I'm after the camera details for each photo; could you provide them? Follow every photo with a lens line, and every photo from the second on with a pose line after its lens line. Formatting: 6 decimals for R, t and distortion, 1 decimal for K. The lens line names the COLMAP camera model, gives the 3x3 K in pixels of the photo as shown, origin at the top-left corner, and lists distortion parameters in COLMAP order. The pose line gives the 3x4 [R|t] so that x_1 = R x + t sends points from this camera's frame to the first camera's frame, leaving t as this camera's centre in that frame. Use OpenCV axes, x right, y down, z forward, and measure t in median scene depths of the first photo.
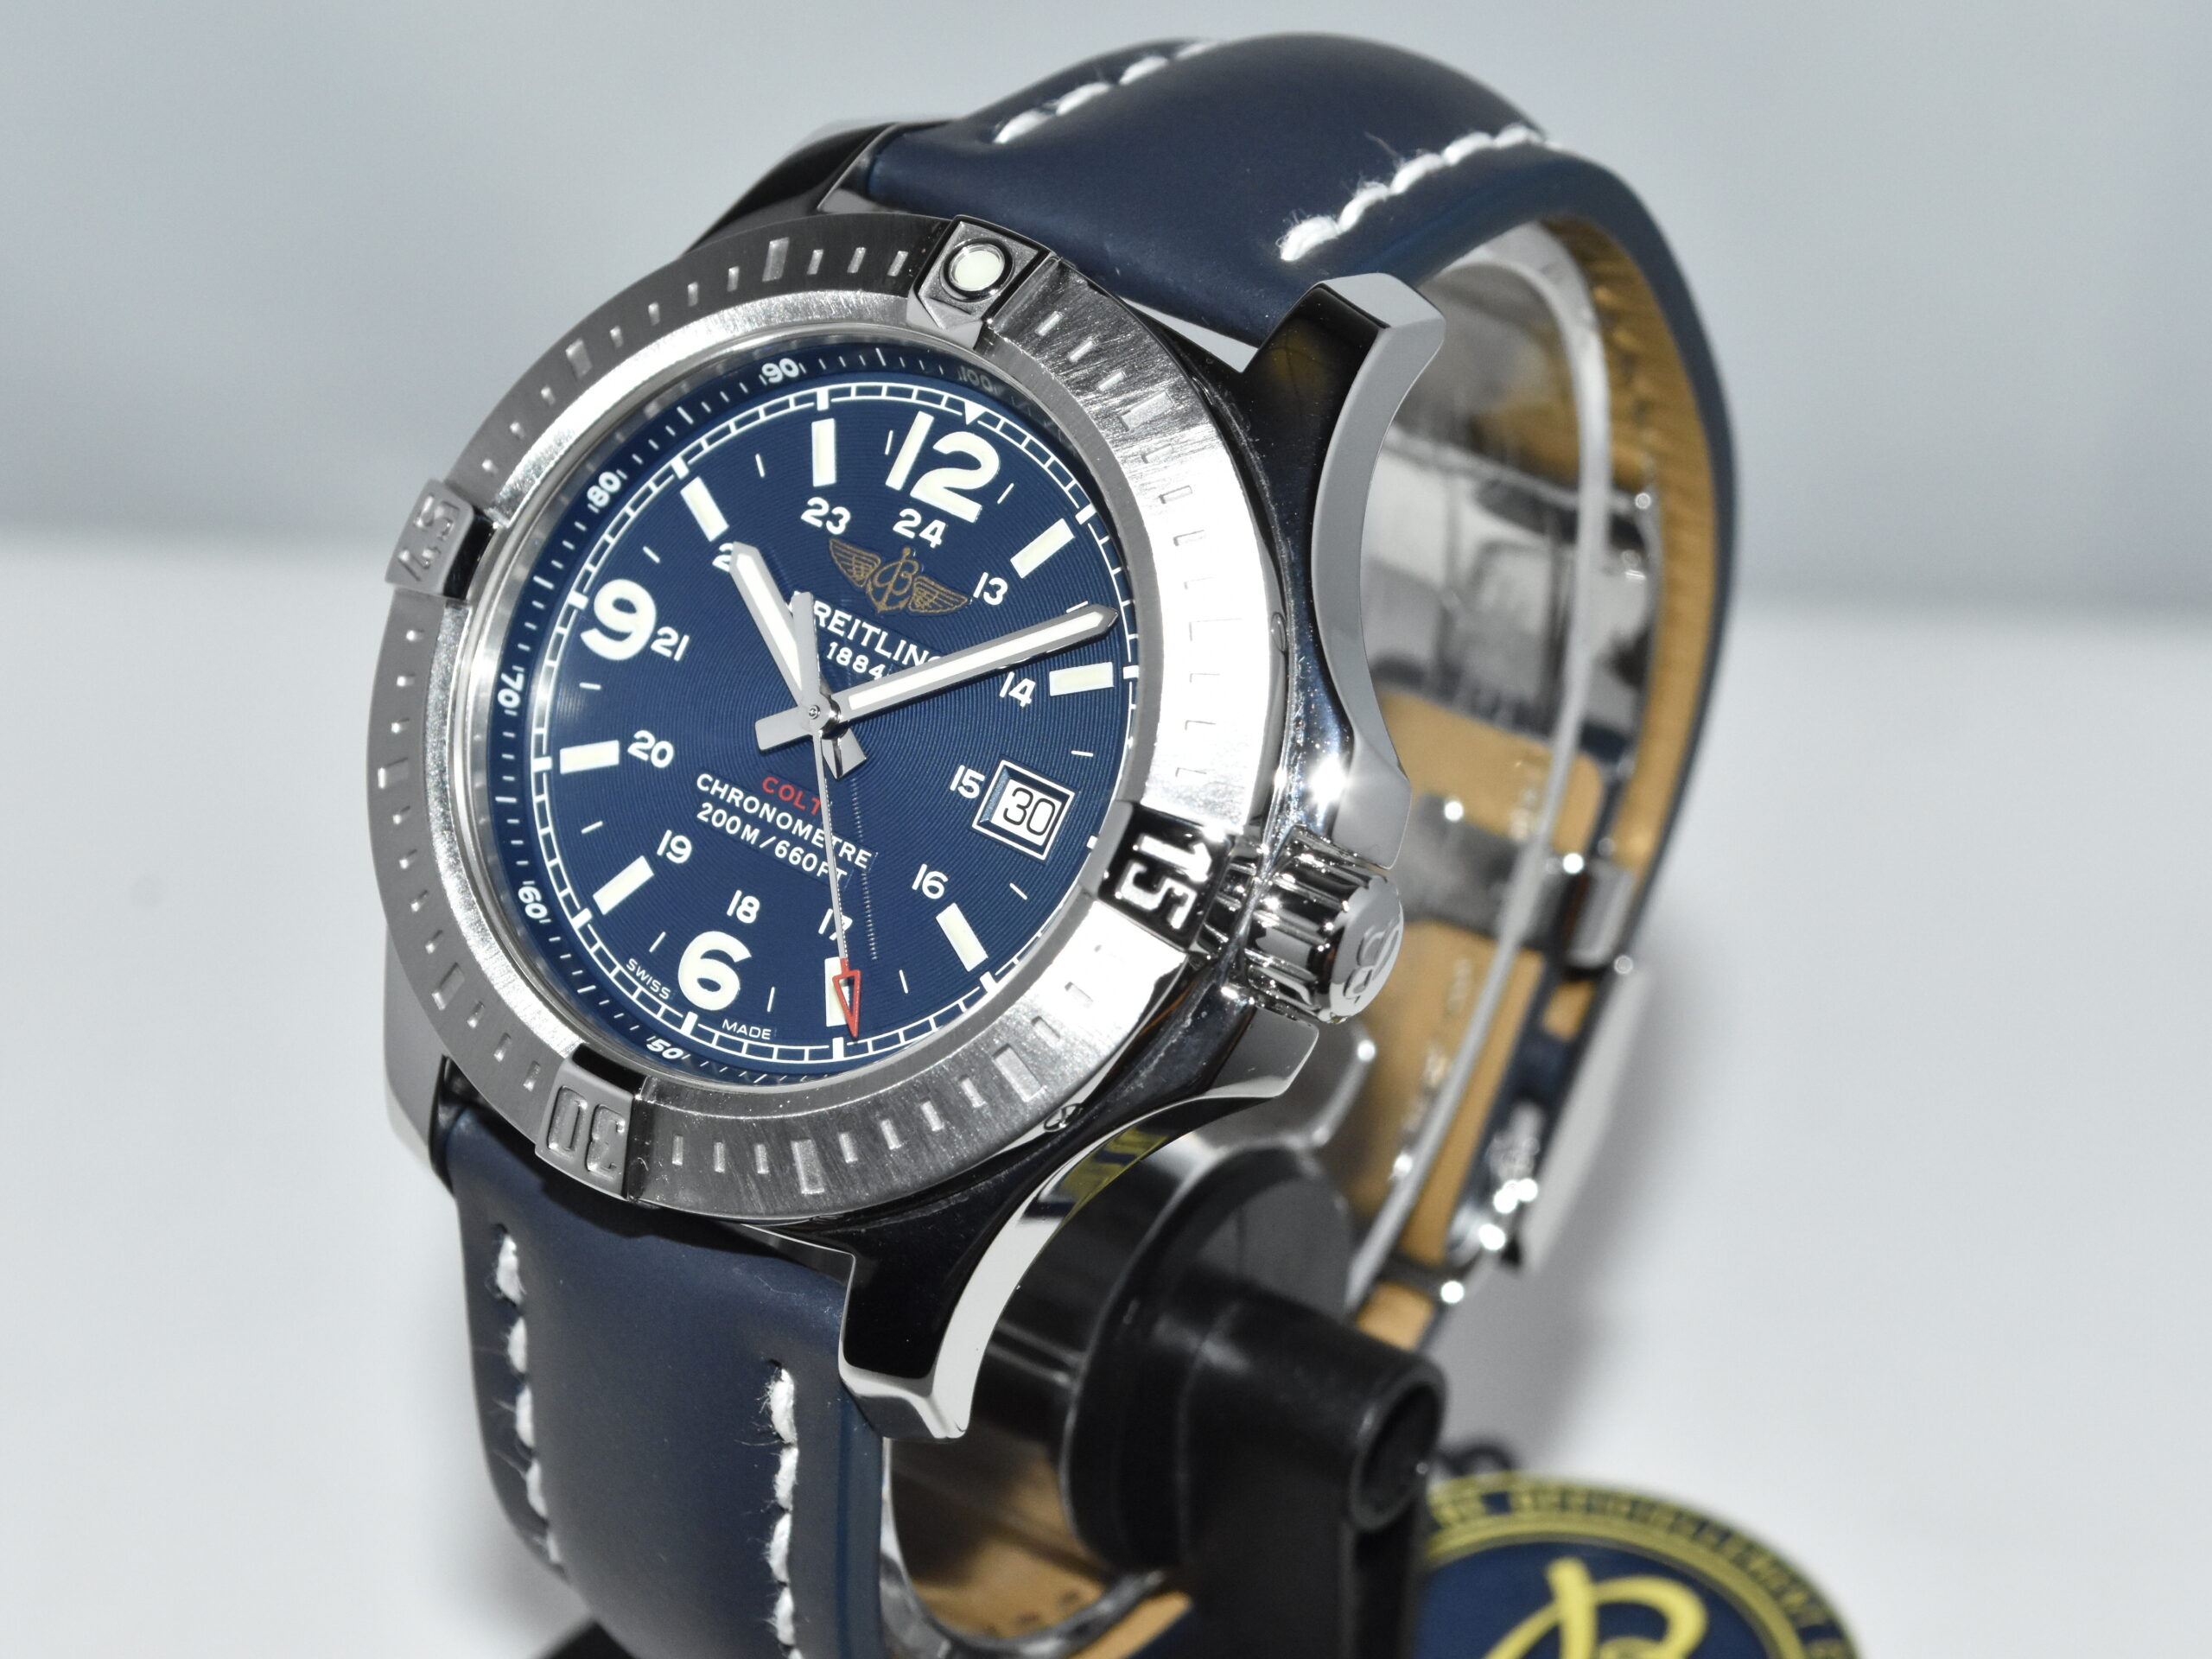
lens RADIAL K [[6262.4, 0, 1004.4], [0, 6262.4, 712.5], [0, 0, 1]] dist [0.118193, 0.000000]
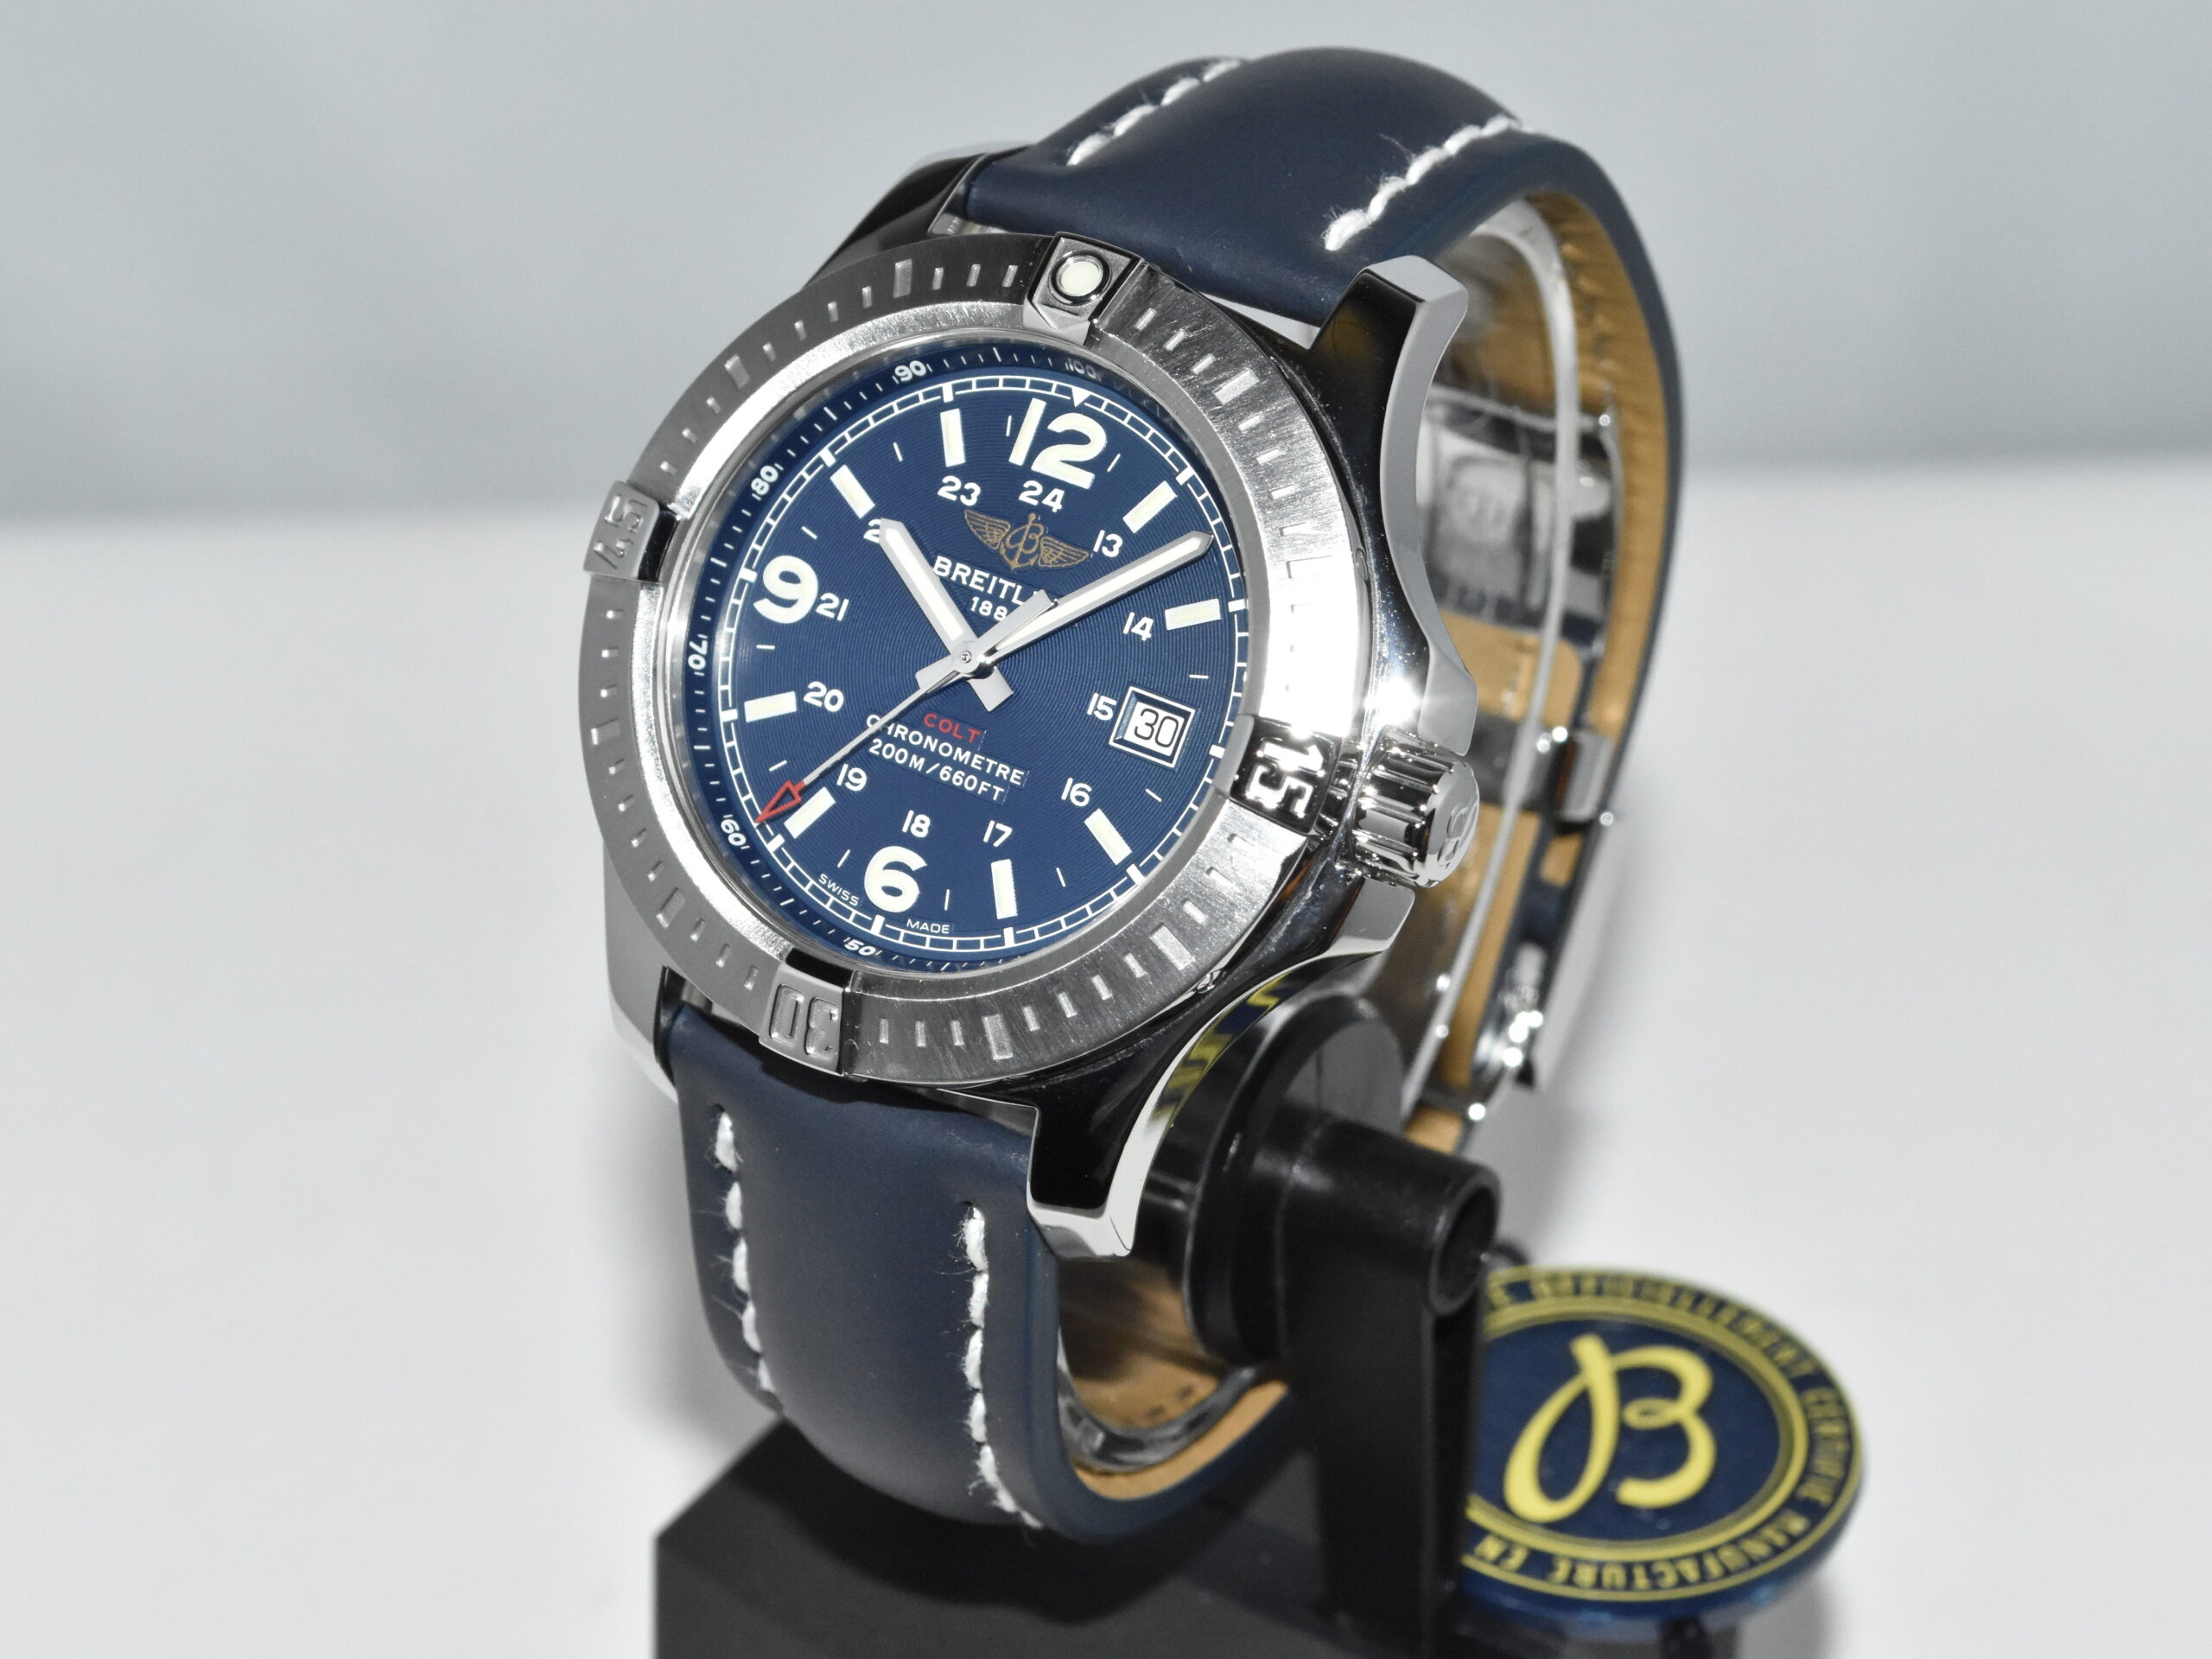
lens RADIAL K [[6652.4, 0, 830.5], [0, 6652.4, 665.3], [0, 0, 1]] dist [0.084449, 0.000000]
pose [[0.997062, -0.069365, 0.032507, -0.096272], [0.068922, 0.997516, 0.014569, -0.018490], [-0.033437, -0.012286, 0.999365, -0.260992]]
